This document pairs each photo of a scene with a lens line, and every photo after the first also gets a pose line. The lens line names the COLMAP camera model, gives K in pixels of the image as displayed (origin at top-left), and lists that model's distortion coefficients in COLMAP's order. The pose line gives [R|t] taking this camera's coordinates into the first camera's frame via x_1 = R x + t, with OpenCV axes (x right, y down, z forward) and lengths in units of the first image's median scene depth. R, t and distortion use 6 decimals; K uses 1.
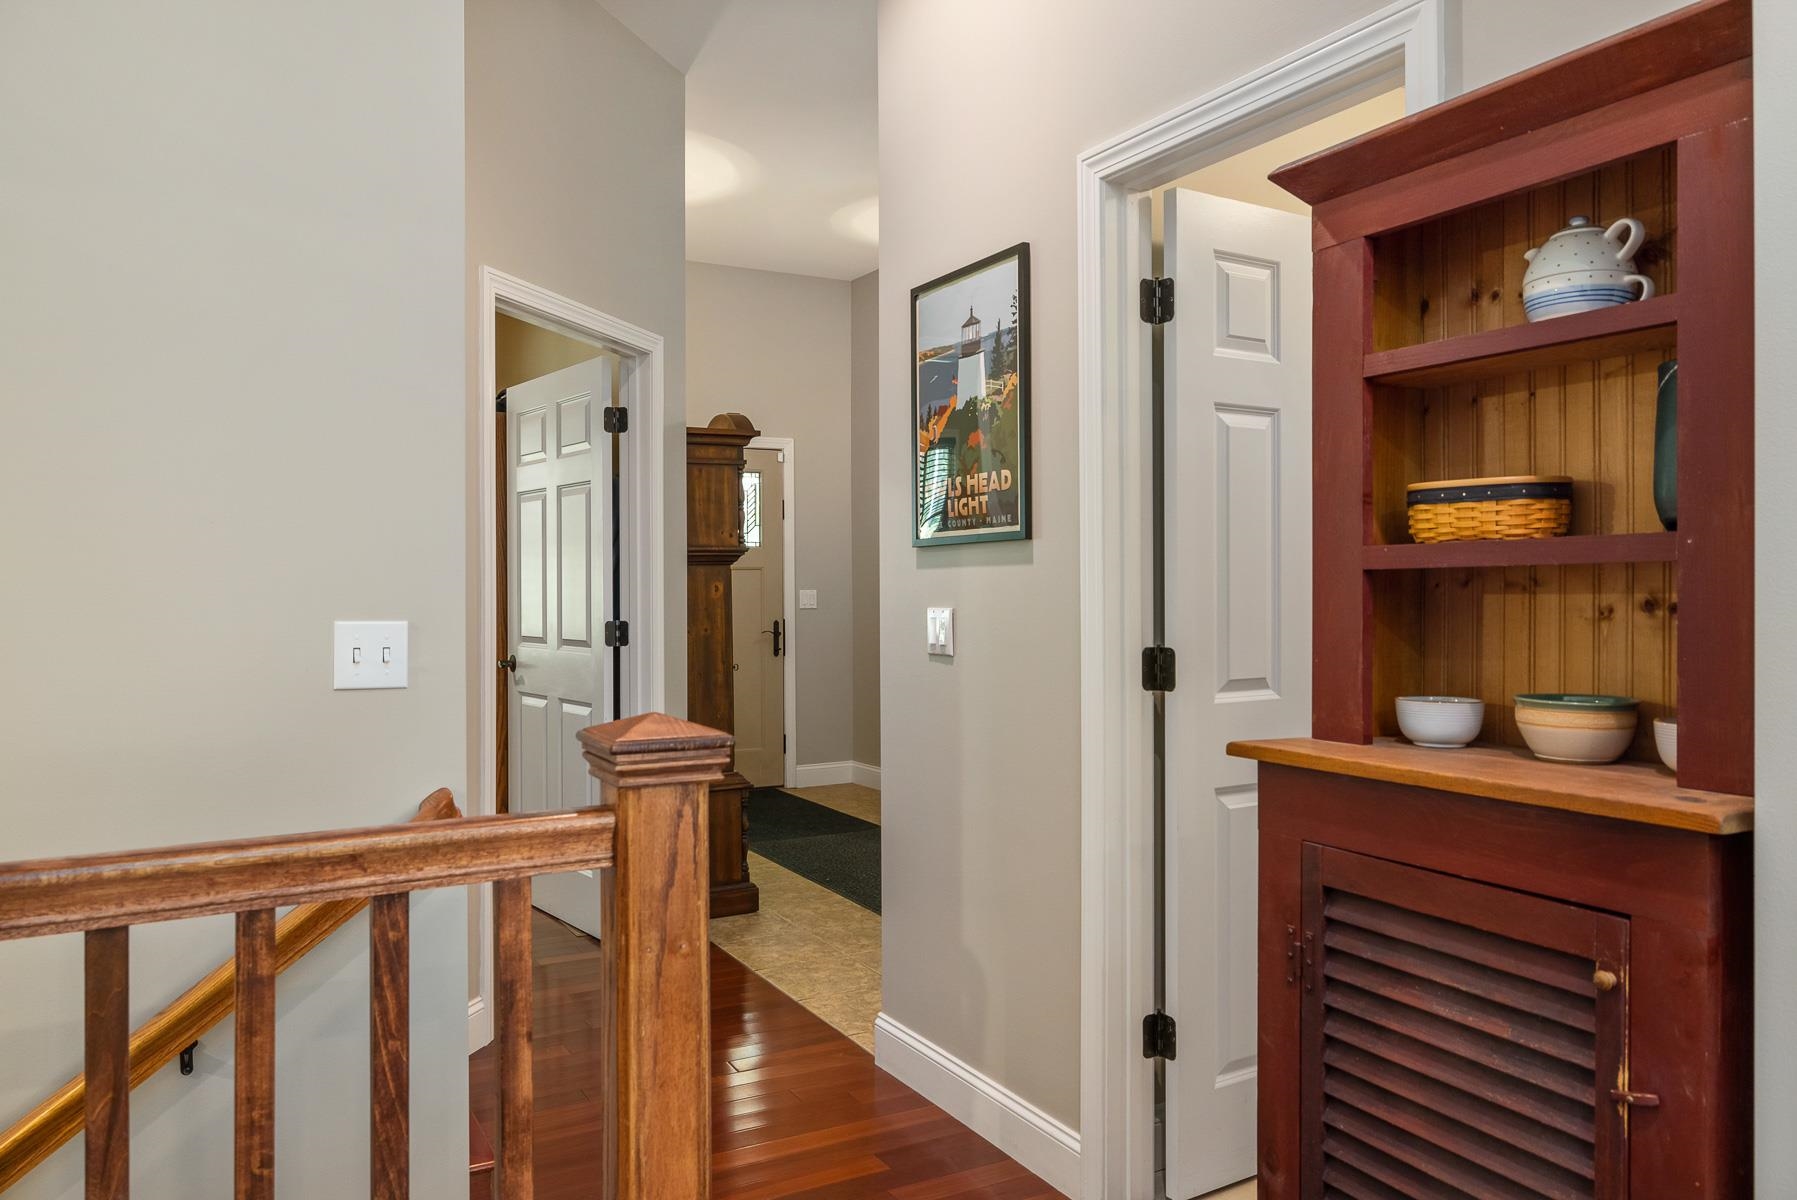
lens RADIAL K [[1263.6, 0, 901.0], [0, 1263.6, 599.9], [0, 0, 1]] dist [-0.004864, -0.001359]
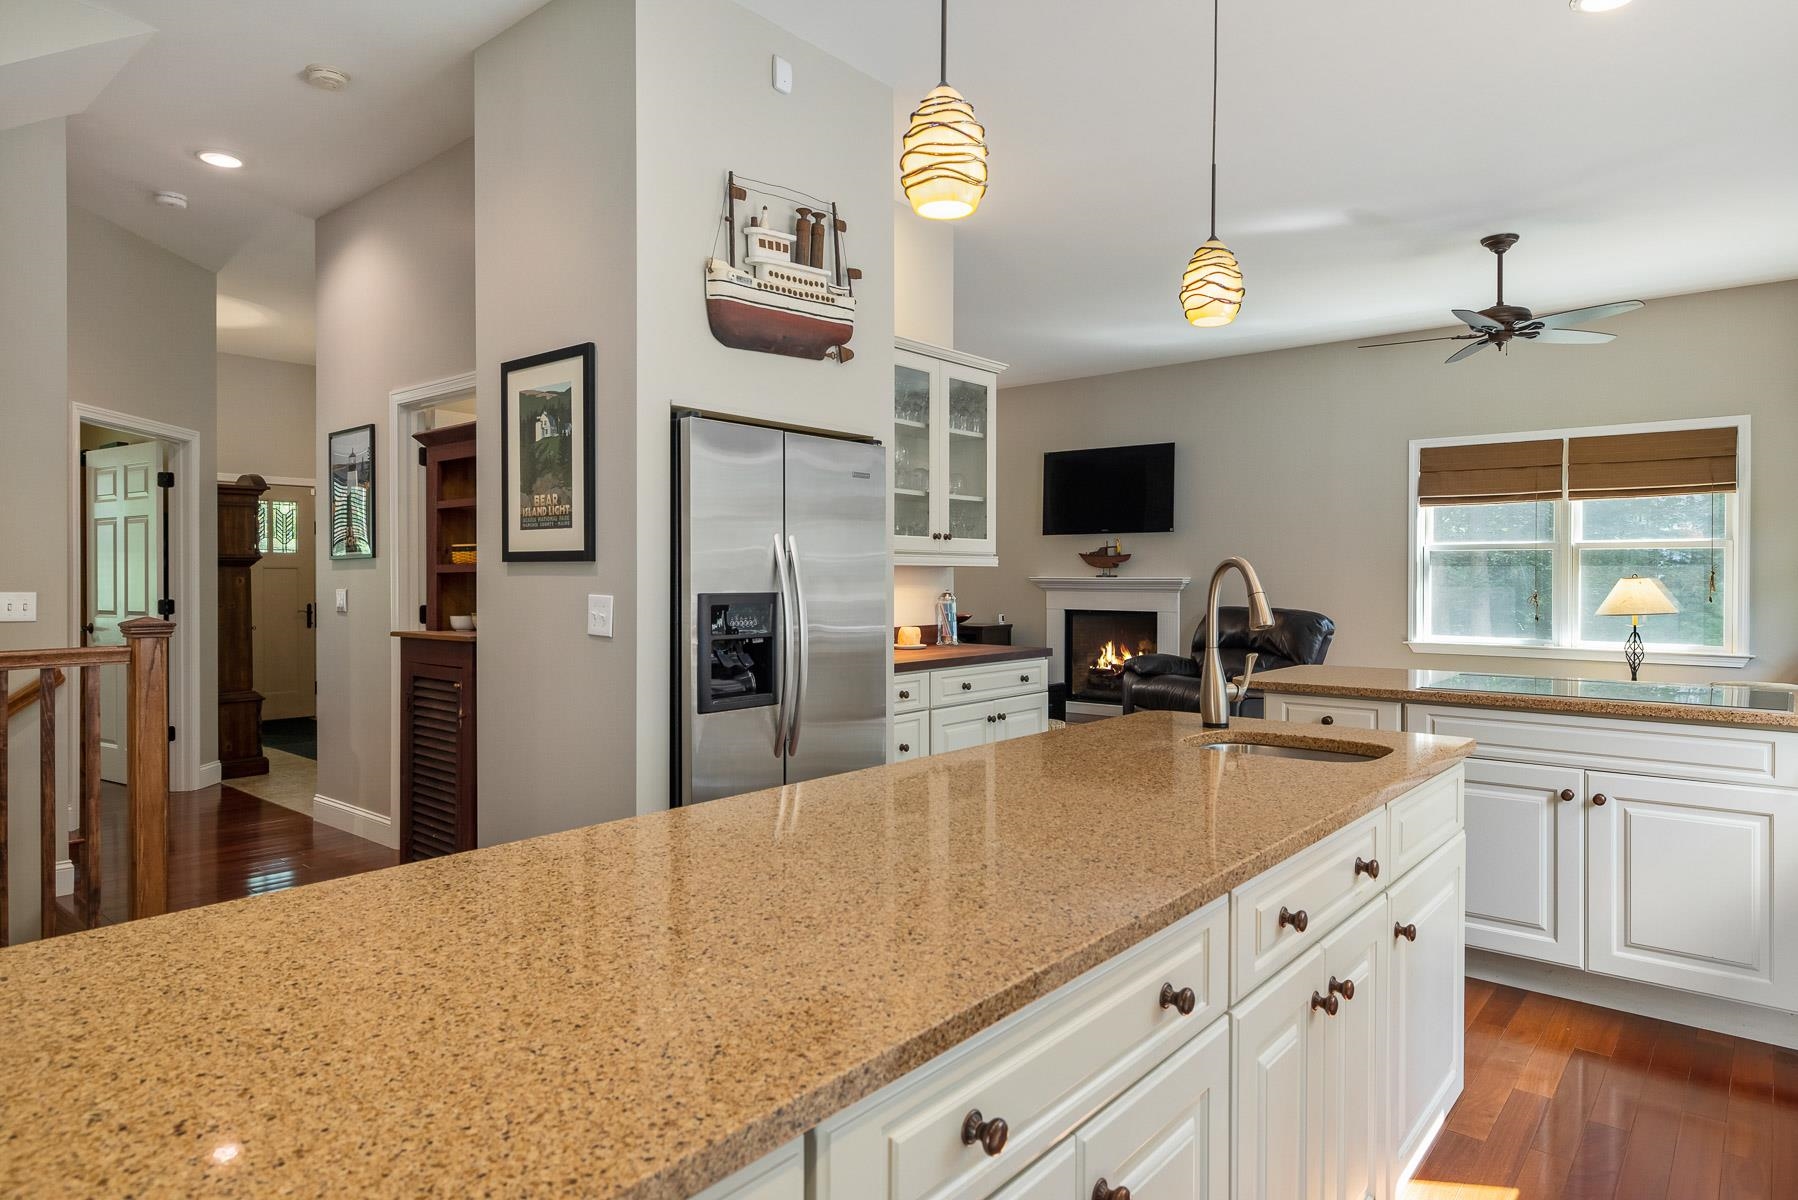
lens RADIAL K [[1033.1, 0, 891.9], [0, 1033.1, 590.5], [0, 0, 1]] dist [0.003468, 0.000035]
pose [[0.935395, 0.000072, 0.353606, 0.191160], [0.001140, 0.999994, -0.003219, 0.010307], [-0.353604, 0.003414, 0.935389, -0.629593]]
